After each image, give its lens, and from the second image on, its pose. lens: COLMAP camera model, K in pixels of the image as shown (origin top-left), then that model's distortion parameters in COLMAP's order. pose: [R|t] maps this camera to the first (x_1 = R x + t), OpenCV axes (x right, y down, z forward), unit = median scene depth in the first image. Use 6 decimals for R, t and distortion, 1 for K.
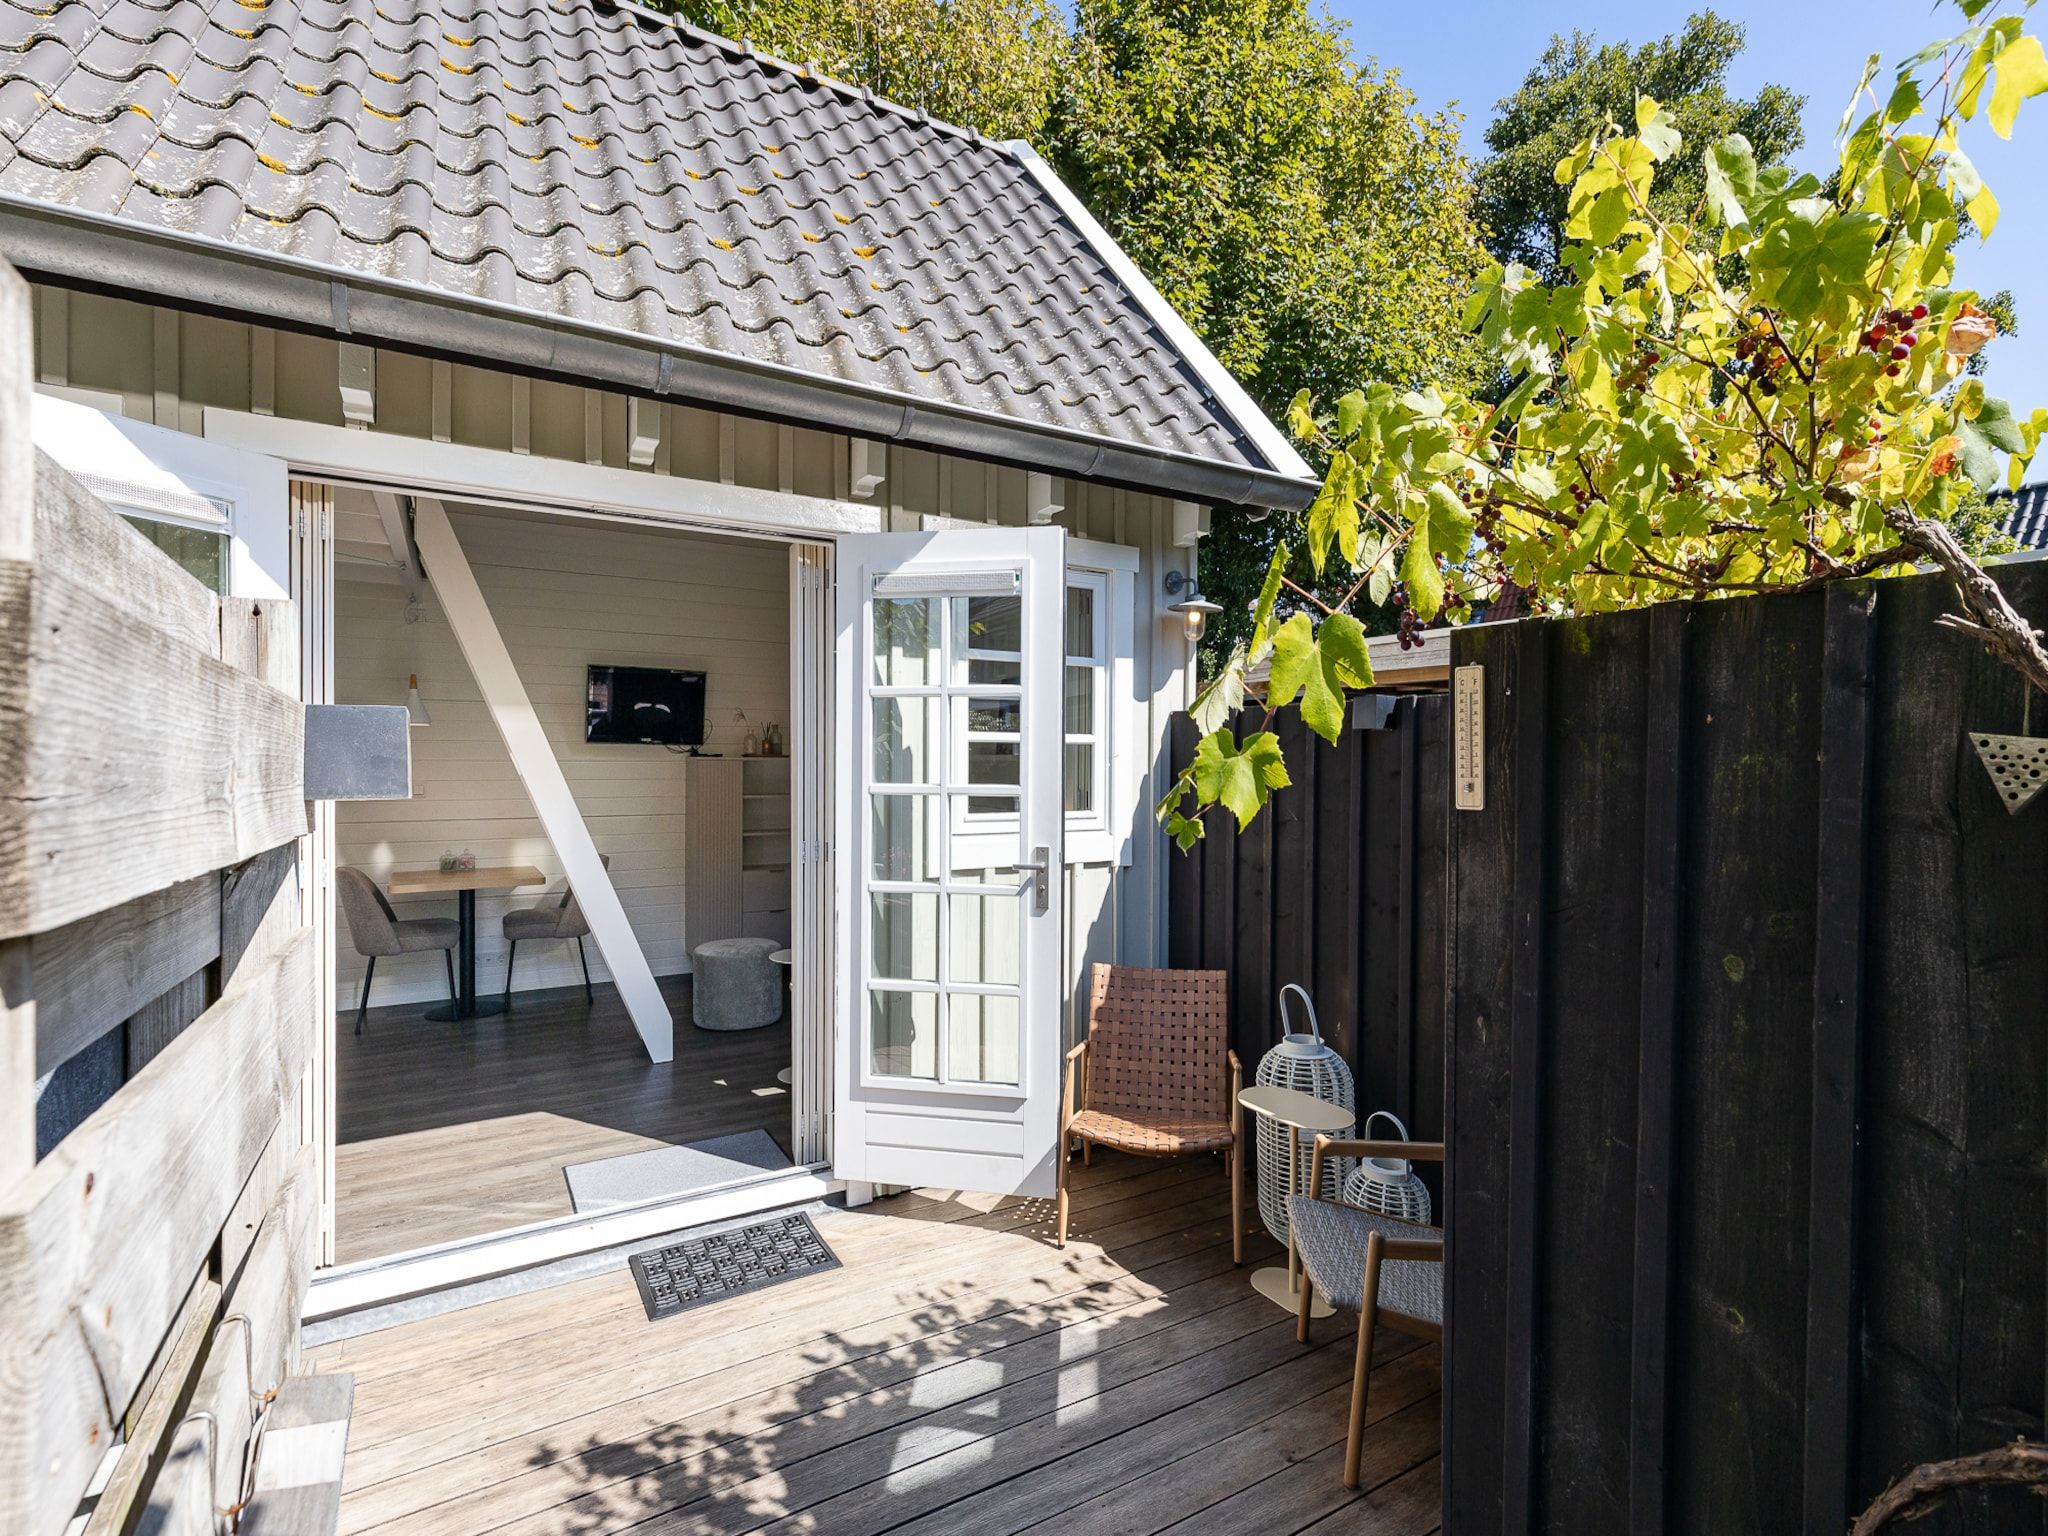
lens RADIAL K [[957.9, 0, 1012.6], [0, 957.9, 779.0], [0, 0, 1]] dist [-0.000437, -0.000406]
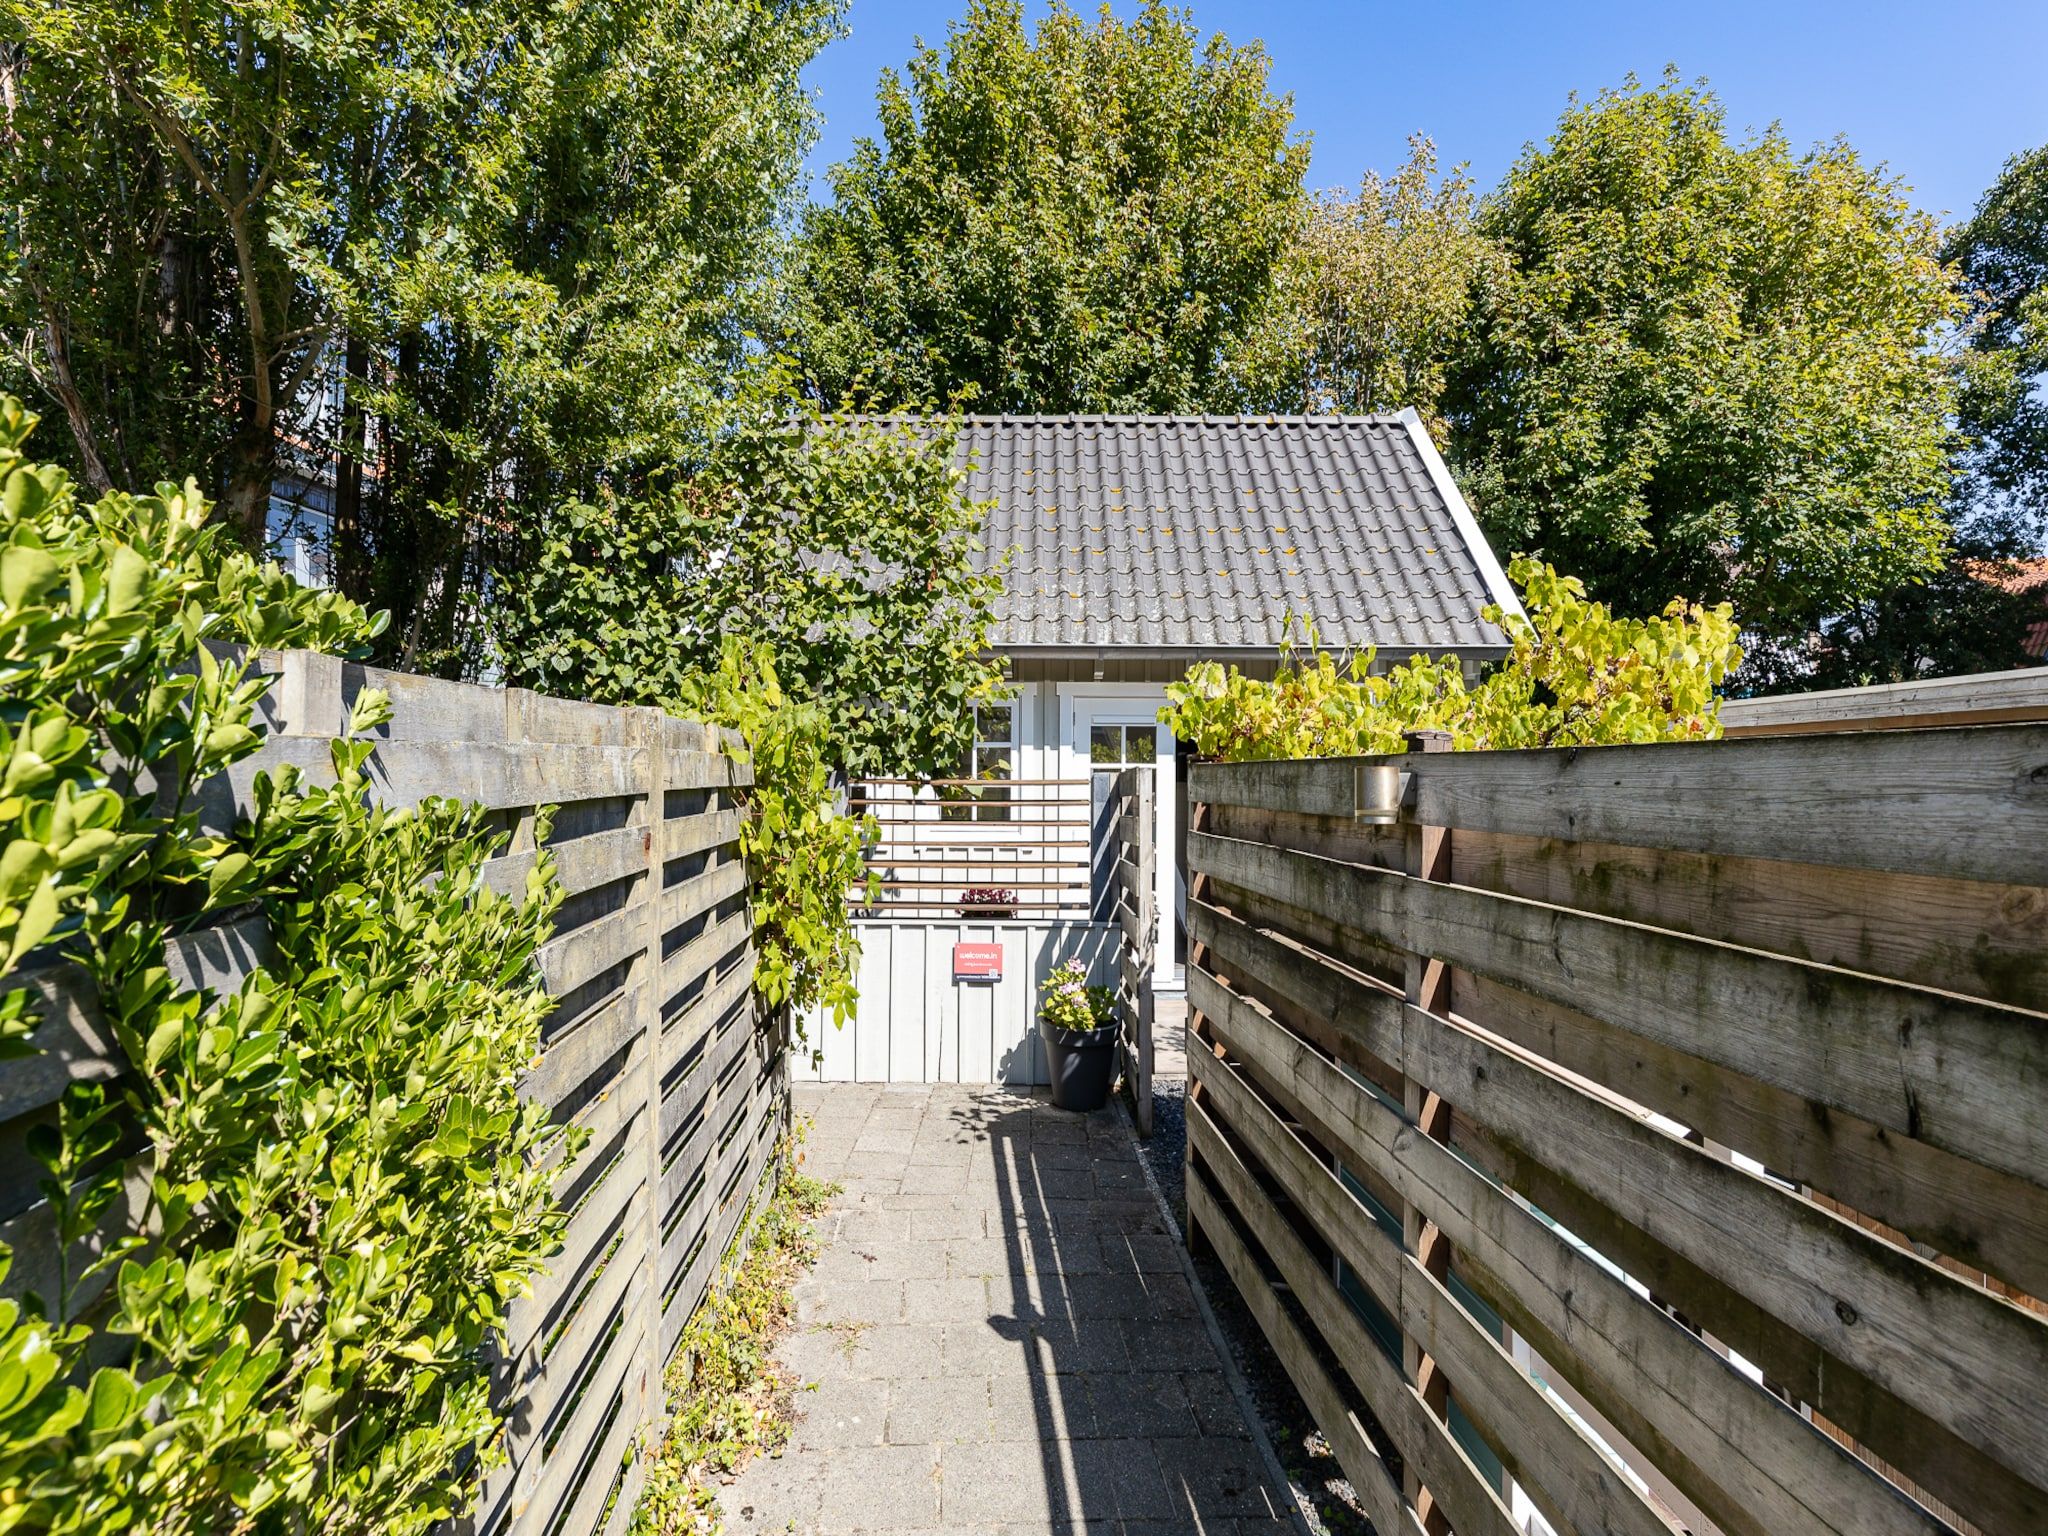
lens RADIAL K [[943.3, 0, 1015.1], [0, 943.3, 766.2], [0, 0, 1]] dist [0.002752, -0.000394]
pose [[0.867118, -0.004054, -0.498086, 0.413490], [-0.011907, 0.999512, -0.028863, -0.021354], [0.497960, 0.030958, 0.866647, -1.265550]]
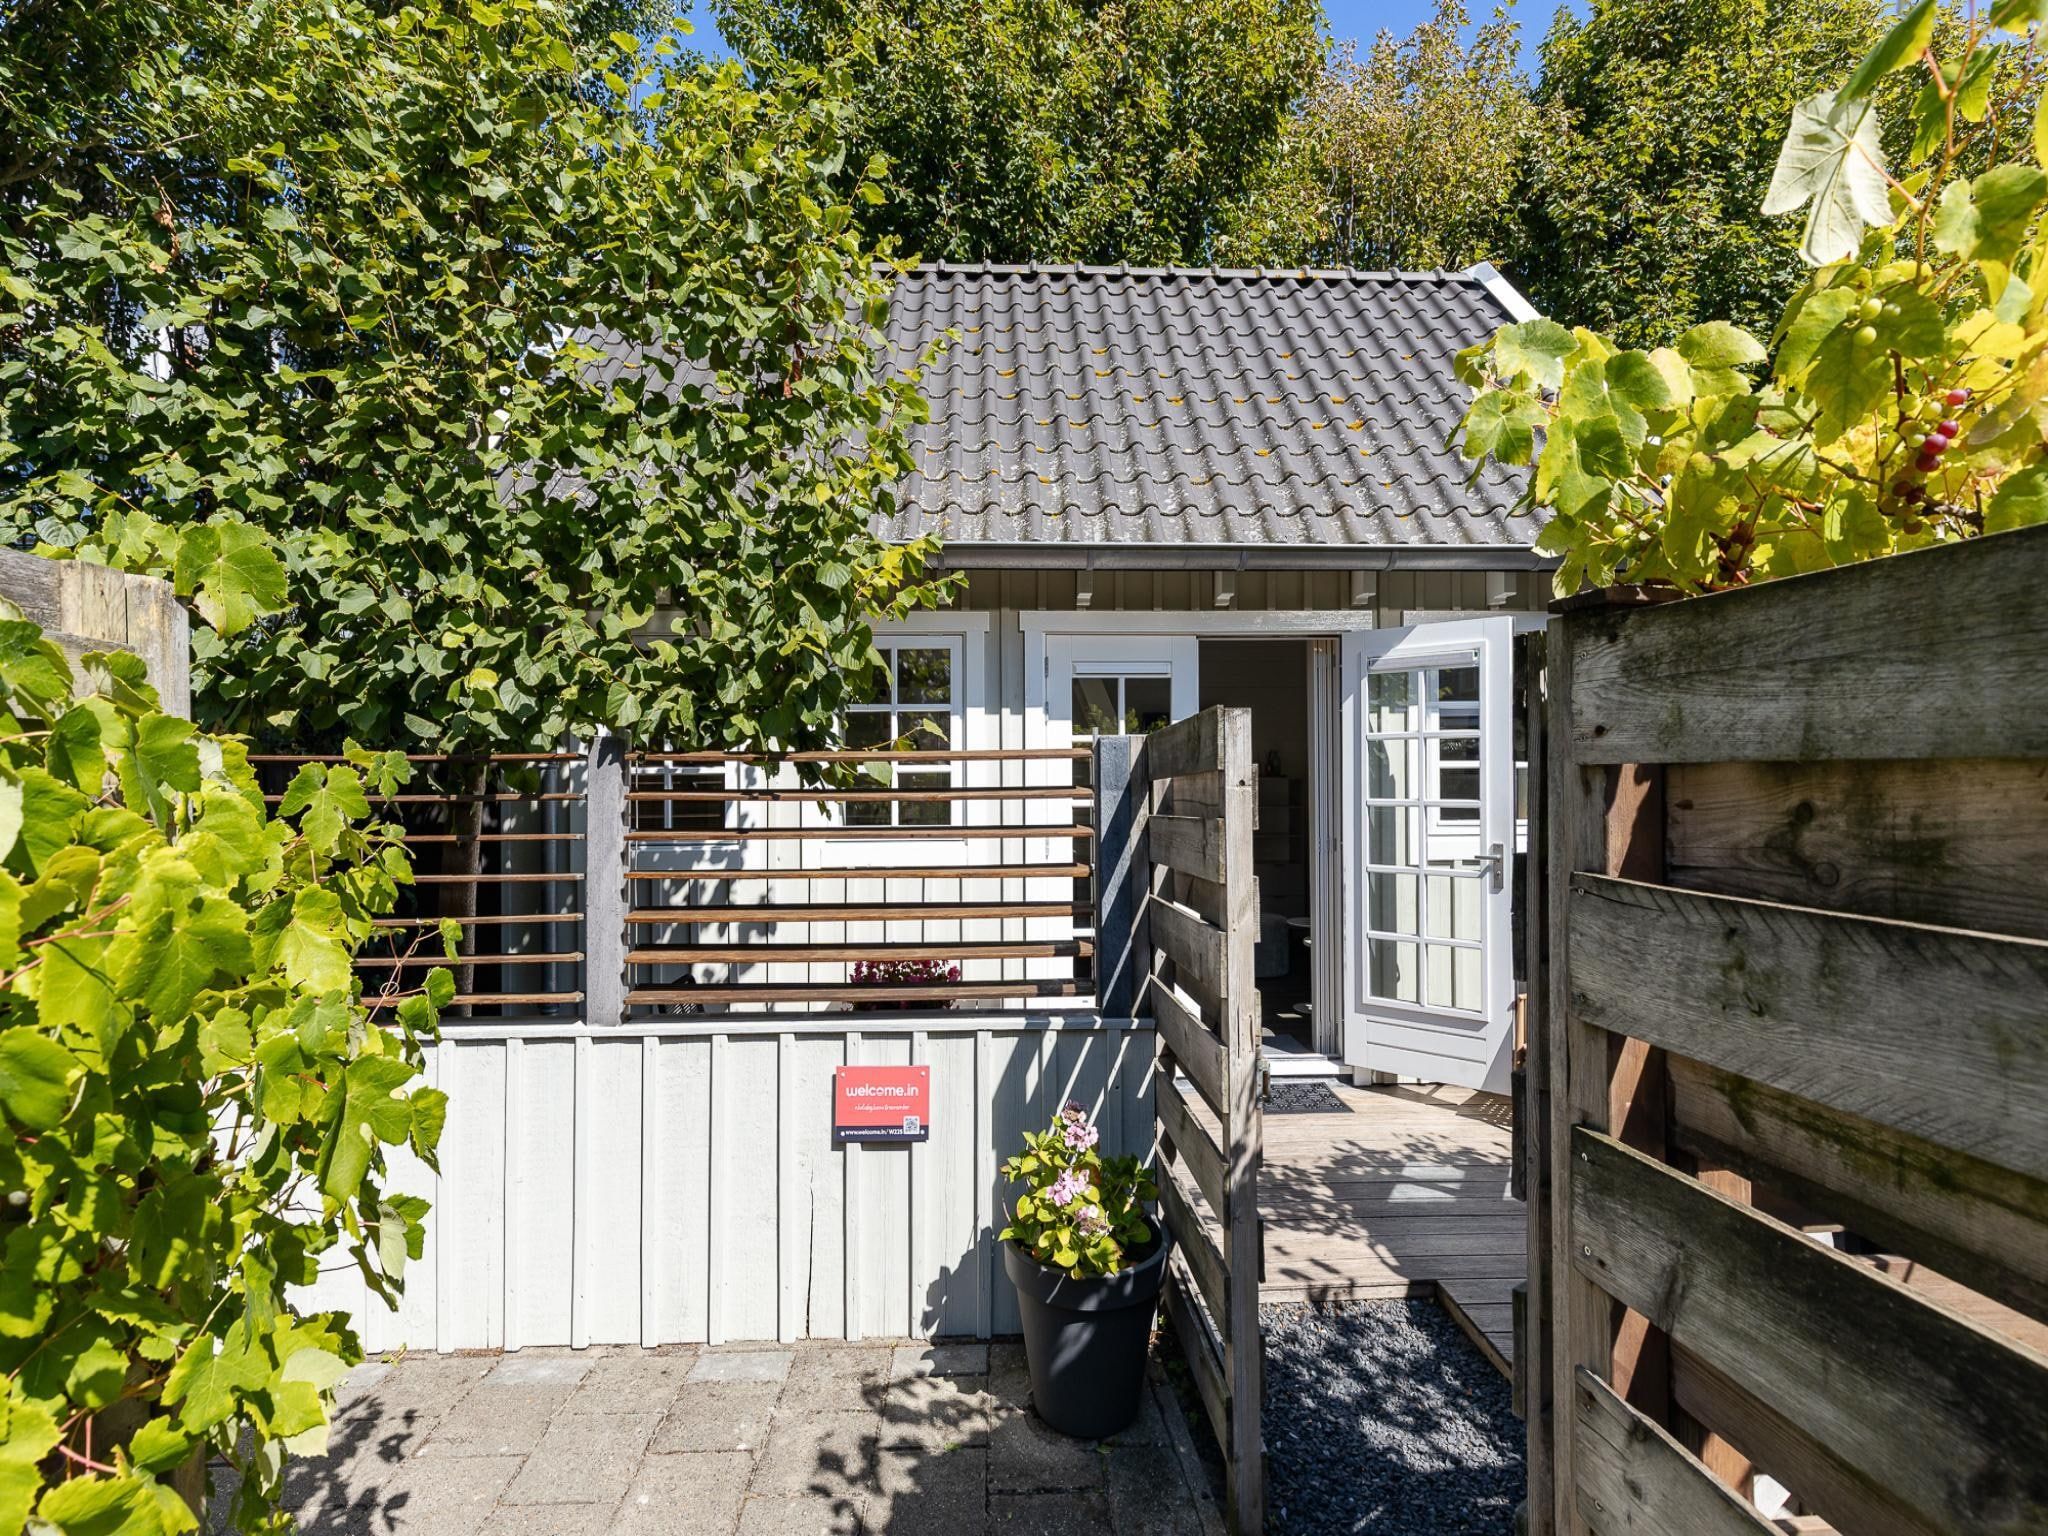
lens RADIAL K [[943.3, 0, 1015.1], [0, 943.3, 766.2], [0, 0, 1]] dist [0.002752, -0.000394]
pose [[0.891172, -0.012292, -0.453499, 0.029211], [0.000230, 0.999645, -0.026643, -0.006747], [0.453665, 0.023639, 0.890859, -0.565370]]
